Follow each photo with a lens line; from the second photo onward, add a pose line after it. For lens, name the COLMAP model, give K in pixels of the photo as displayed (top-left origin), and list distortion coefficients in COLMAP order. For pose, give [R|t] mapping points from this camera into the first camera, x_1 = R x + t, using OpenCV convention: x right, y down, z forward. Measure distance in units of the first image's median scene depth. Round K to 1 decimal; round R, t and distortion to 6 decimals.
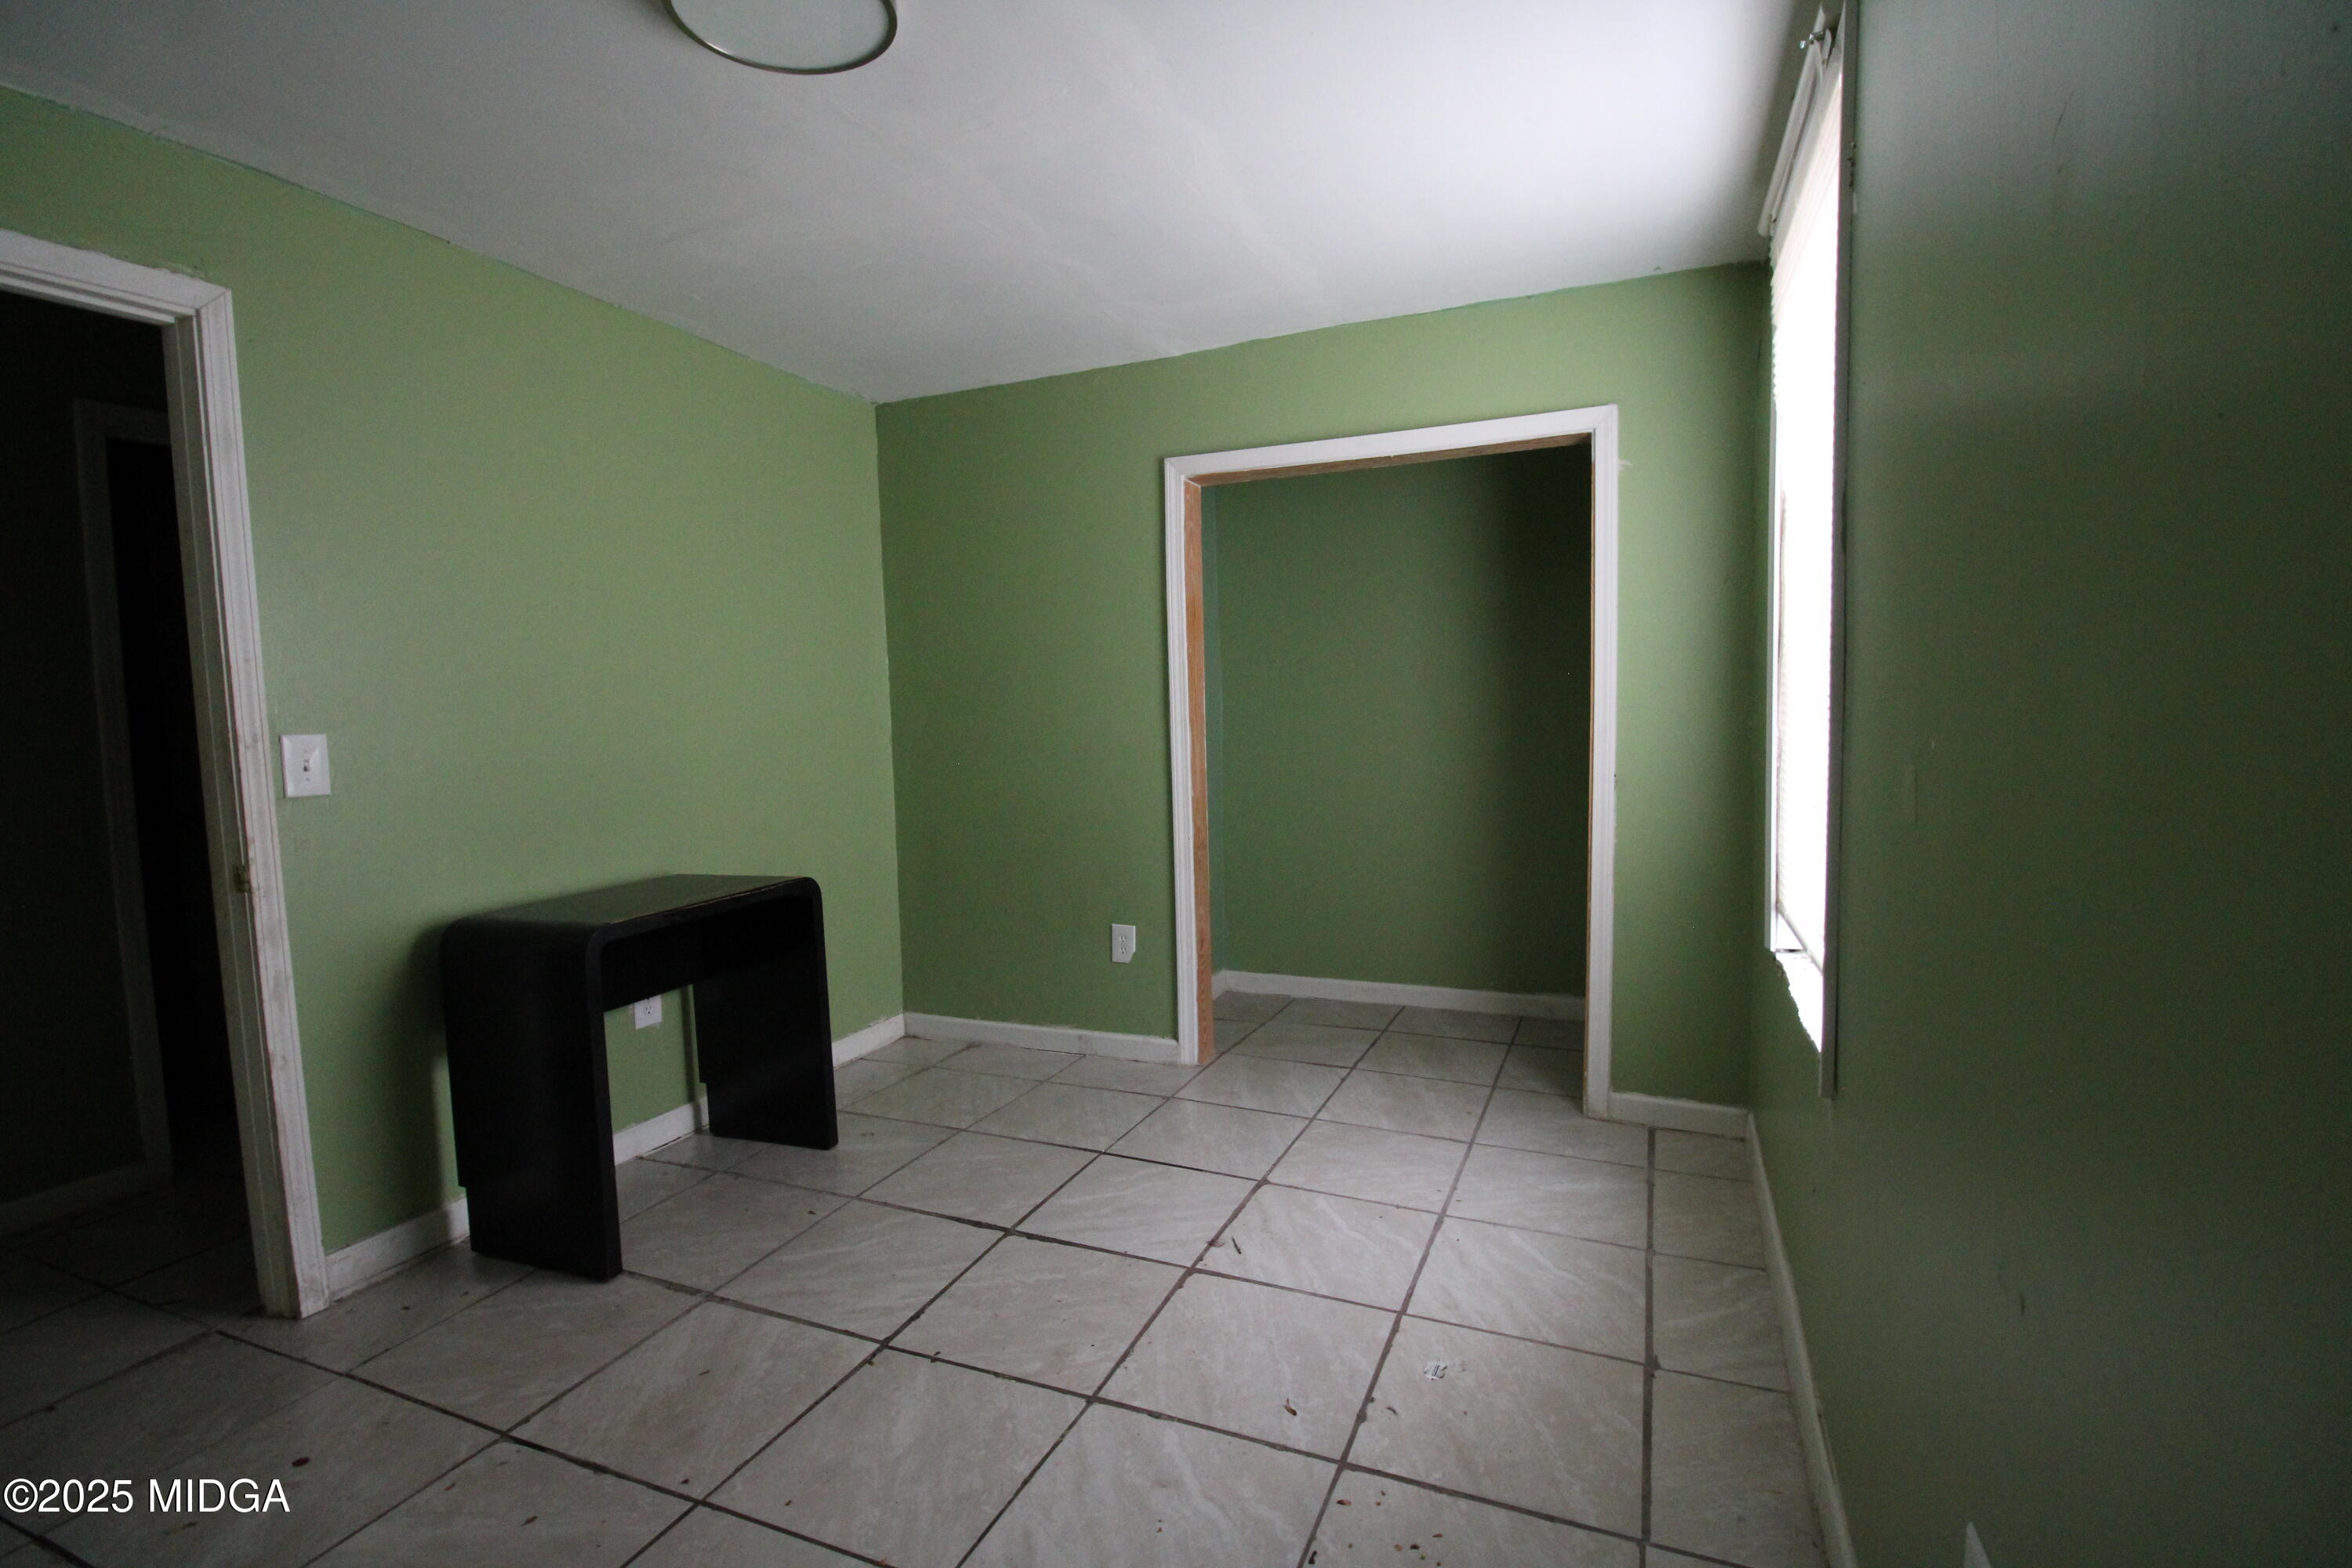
lens RADIAL K [[1090.2, 0, 1179.2], [0, 1090.2, 771.8], [0, 0, 1]] dist [0.013062, -0.025478]
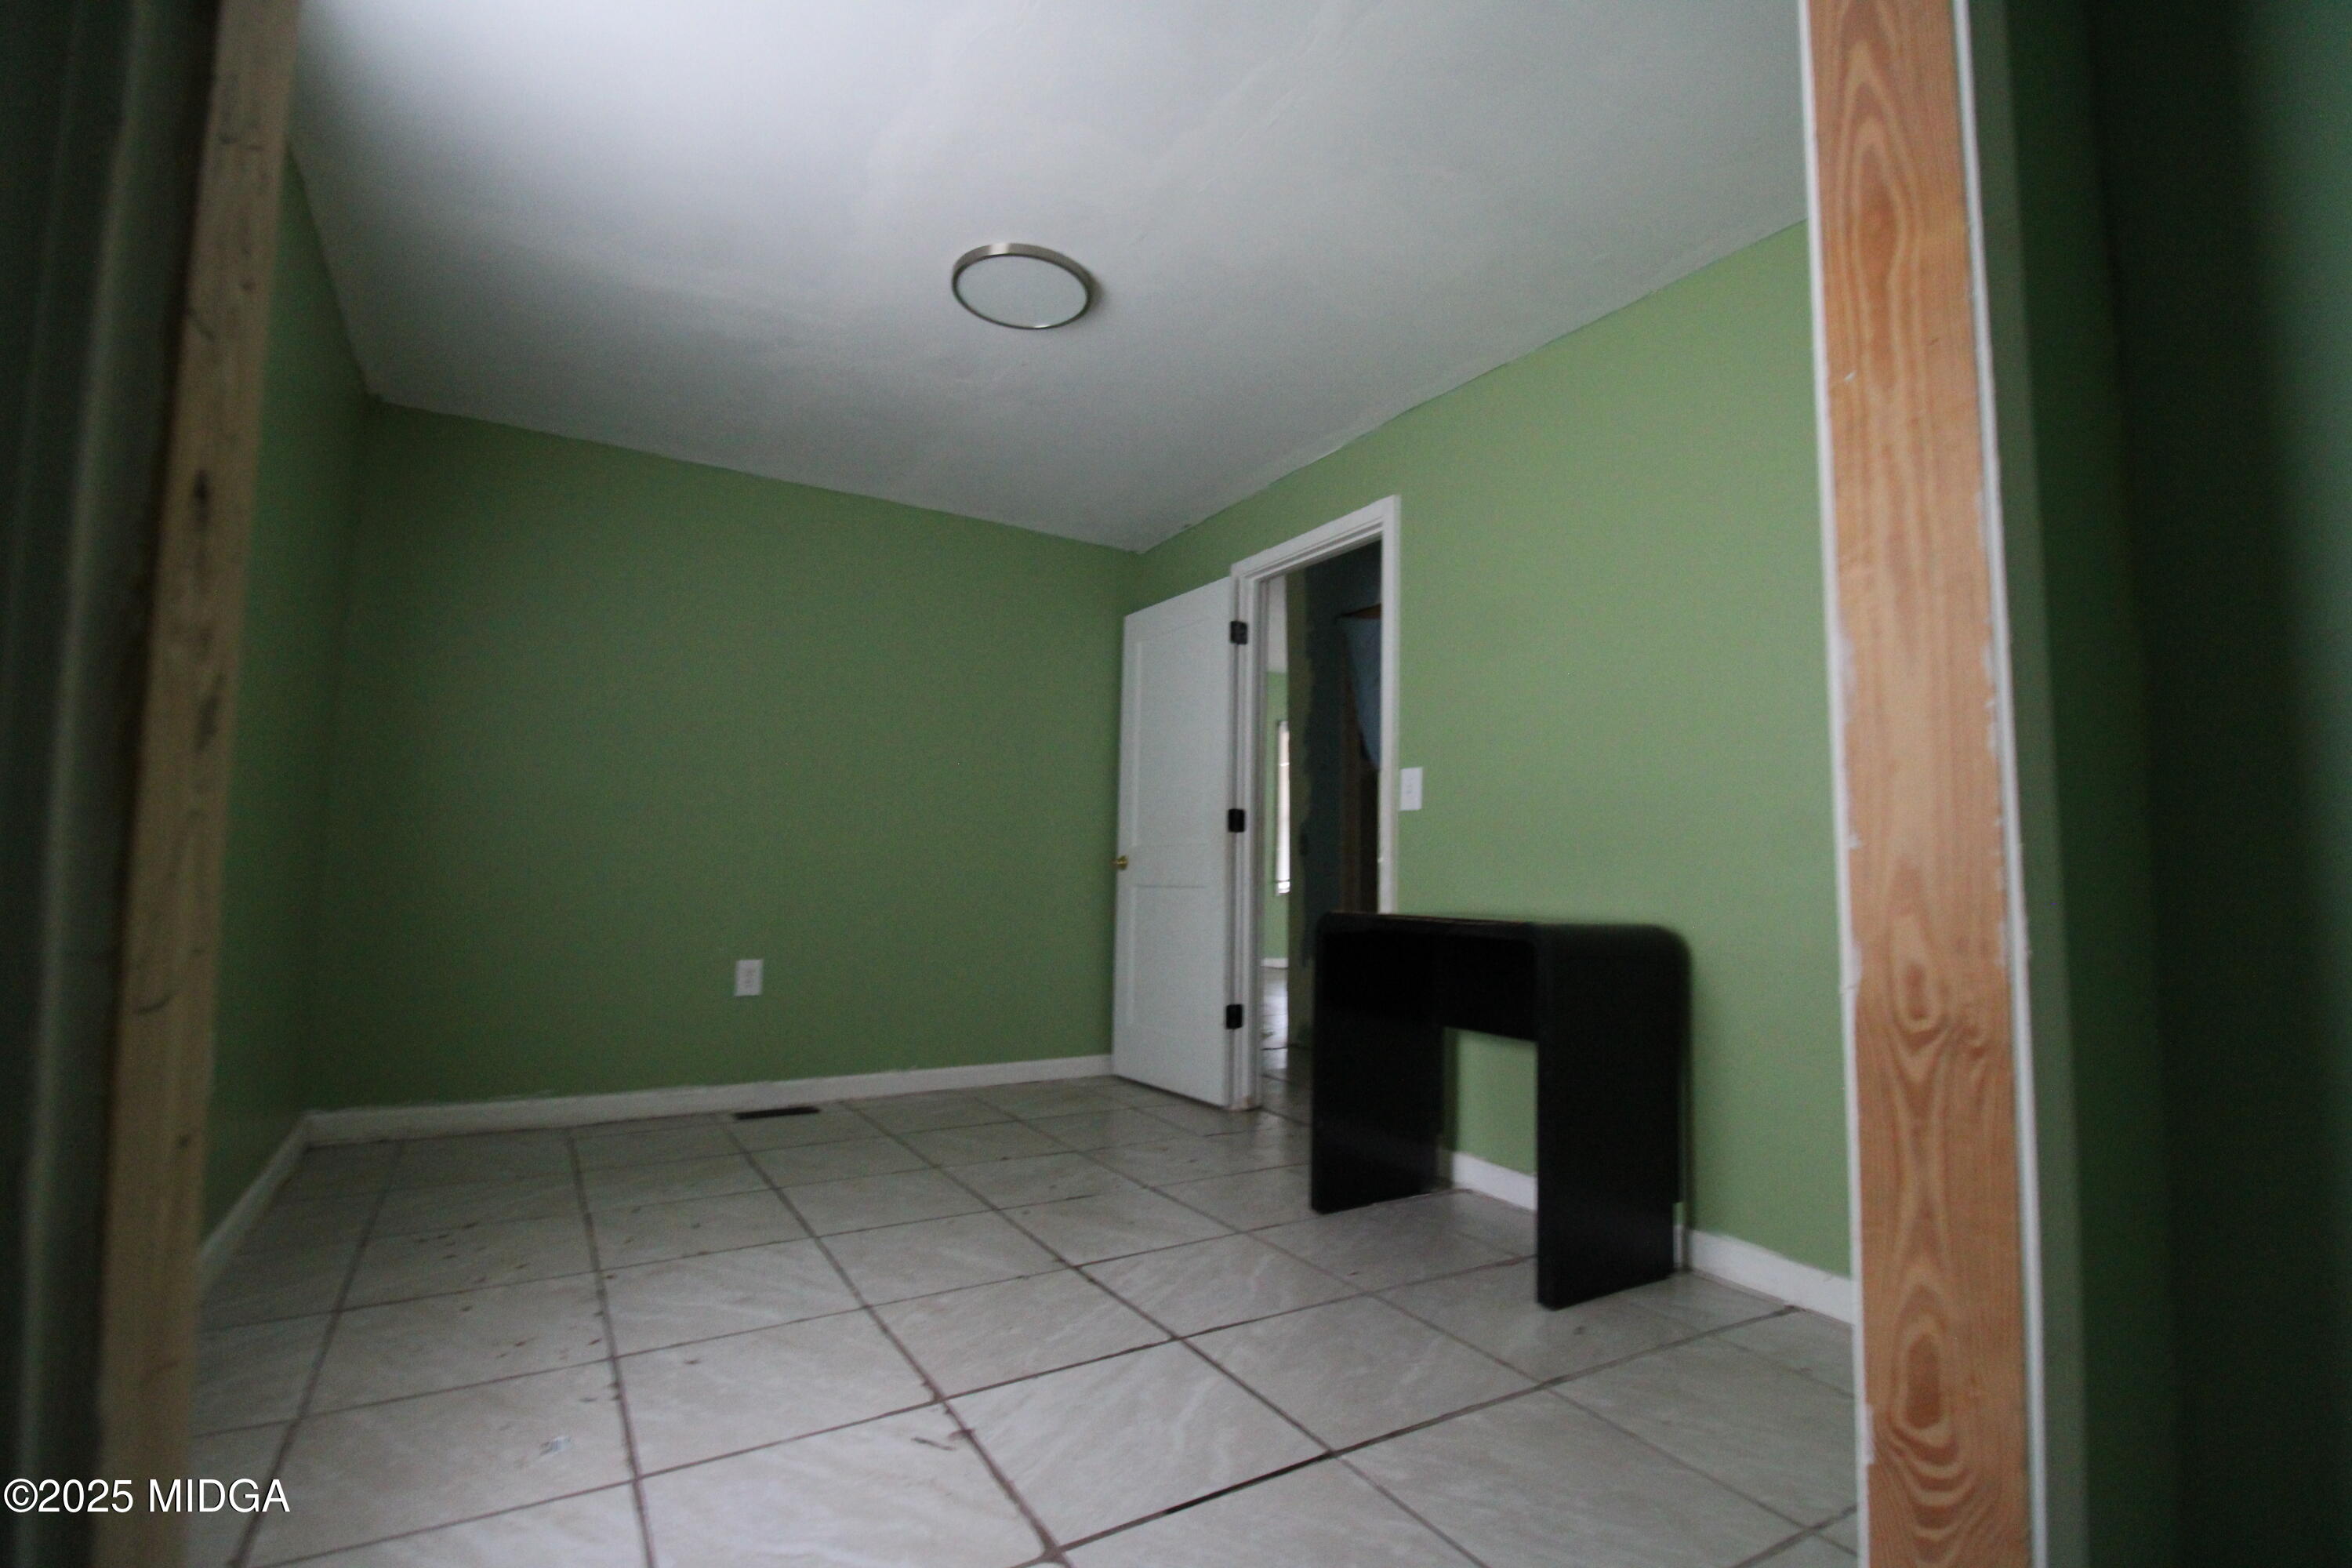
lens RADIAL K [[1090.2, 0, 1179.2], [0, 1090.2, 771.8], [0, 0, 1]] dist [0.013062, -0.025478]
pose [[-0.585189, -0.061792, -0.808539, 0.576588], [-0.063681, 0.997515, -0.030145, 0.034972], [0.808393, 0.033848, -0.587670, 1.628289]]
